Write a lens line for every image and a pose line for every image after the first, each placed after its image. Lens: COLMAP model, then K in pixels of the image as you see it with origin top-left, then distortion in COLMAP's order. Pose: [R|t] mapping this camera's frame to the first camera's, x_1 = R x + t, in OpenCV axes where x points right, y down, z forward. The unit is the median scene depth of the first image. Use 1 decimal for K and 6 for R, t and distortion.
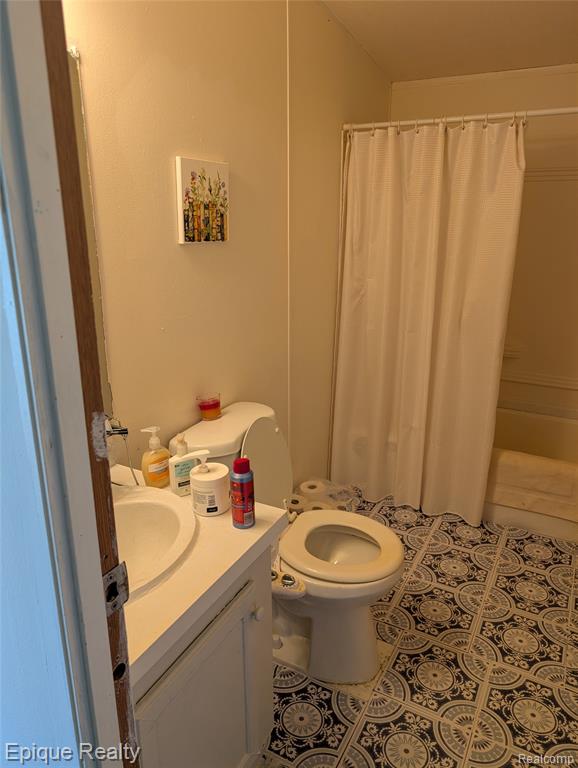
lens RADIAL K [[553.4, 0, 292.5], [0, 553.4, 369.5], [0, 0, 1]] dist [0.010035, -0.006117]
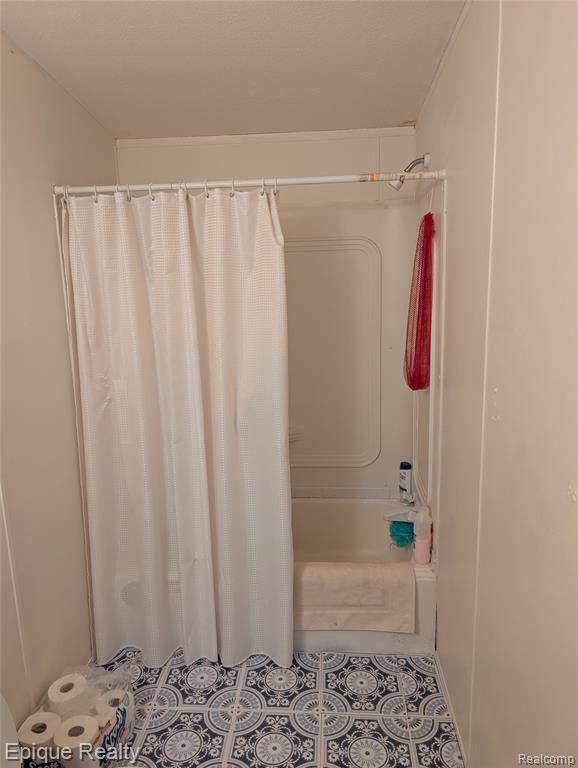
lens RADIAL K [[553.4, 0, 292.5], [0, 553.4, 369.5], [0, 0, 1]] dist [0.010035, -0.006117]
pose [[0.907694, -0.108886, 0.405260, 0.054034], [0.145530, 0.987494, -0.060634, -0.100985], [-0.393590, 0.114015, 0.912188, 0.205095]]
